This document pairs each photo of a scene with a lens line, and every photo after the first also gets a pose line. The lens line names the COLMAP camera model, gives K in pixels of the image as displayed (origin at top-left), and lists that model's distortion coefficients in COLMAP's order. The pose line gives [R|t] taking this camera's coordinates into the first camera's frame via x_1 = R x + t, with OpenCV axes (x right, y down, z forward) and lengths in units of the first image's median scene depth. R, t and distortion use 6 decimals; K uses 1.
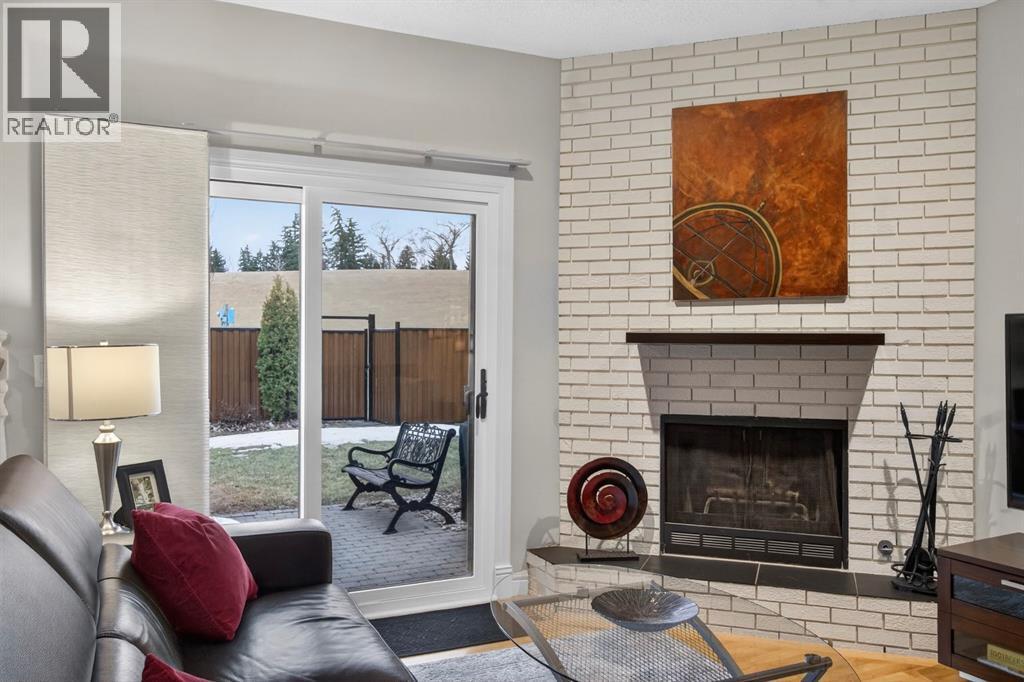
lens RADIAL K [[813.9, 0, 514.7], [0, 813.9, 344.4], [0, 0, 1]] dist [0.010618, -0.013509]
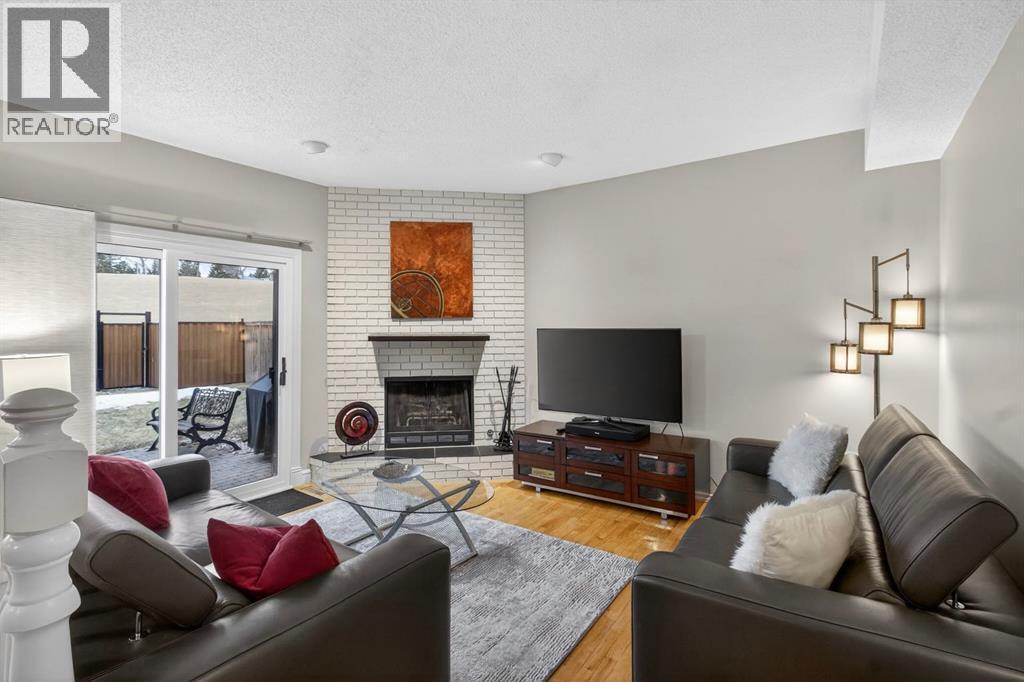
lens RADIAL K [[481.1, 0, 506.6], [0, 481.1, 318.4], [0, 0, 1]] dist [0.008427, 0.001964]
pose [[0.879431, 0.000884, 0.476026, -0.114967], [0.006781, 0.999874, -0.014385, -0.037106], [-0.475979, 0.015878, 0.879313, -0.154276]]
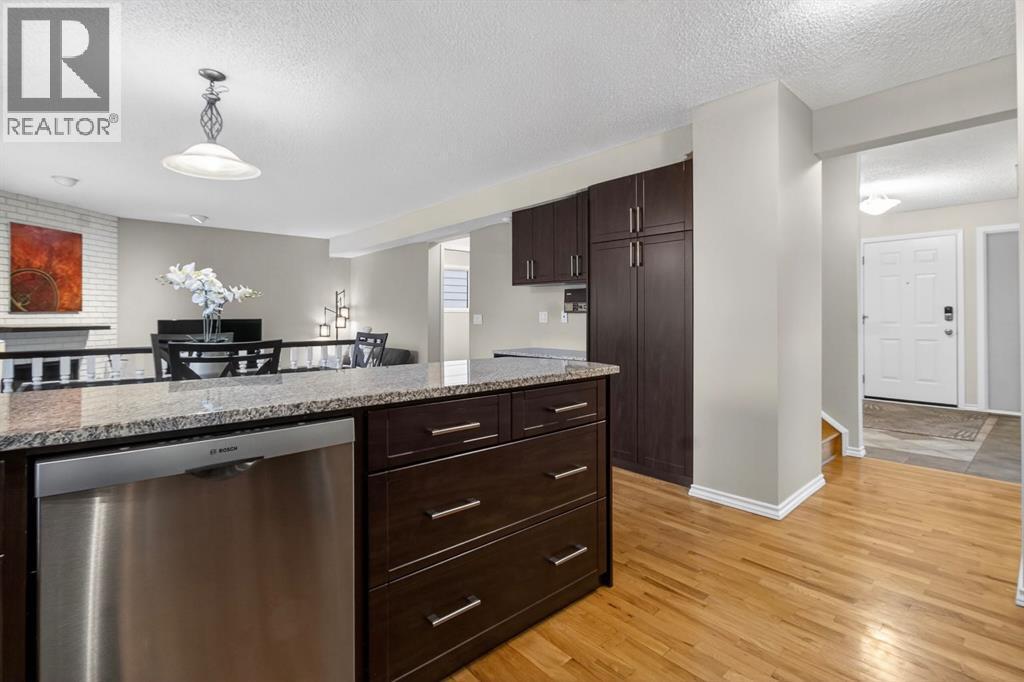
lens RADIAL K [[481.1, 0, 515.8], [0, 481.1, 313.2], [0, 0, 1]] dist [0.008427, 0.001964]
pose [[-0.270489, 0.005660, 0.962706, -1.429574], [0.005597, 0.999975, -0.004307, -0.038200], [-0.962707, 0.004224, -0.270514, 0.070414]]
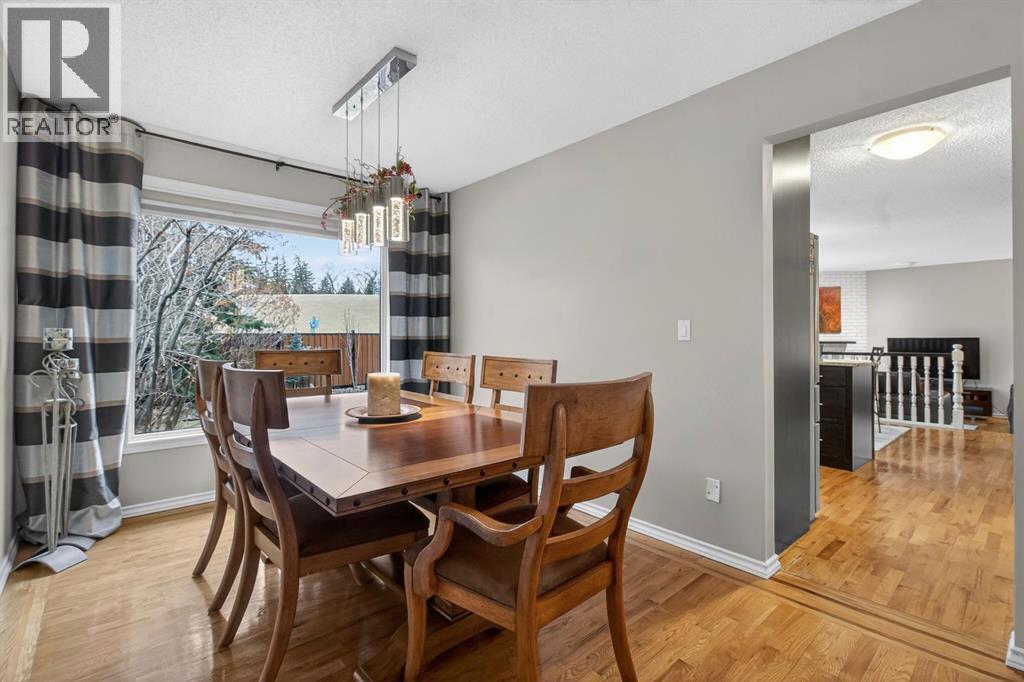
lens RADIAL K [[481.1, 0, 521.9], [0, 481.1, 330.8], [0, 0, 1]] dist [0.008427, 0.001964]
pose [[0.957148, 0.002723, 0.289586, -1.918787], [0.002095, 0.999864, -0.016328, -0.029562], [-0.289591, 0.016235, 0.957013, -0.955117]]
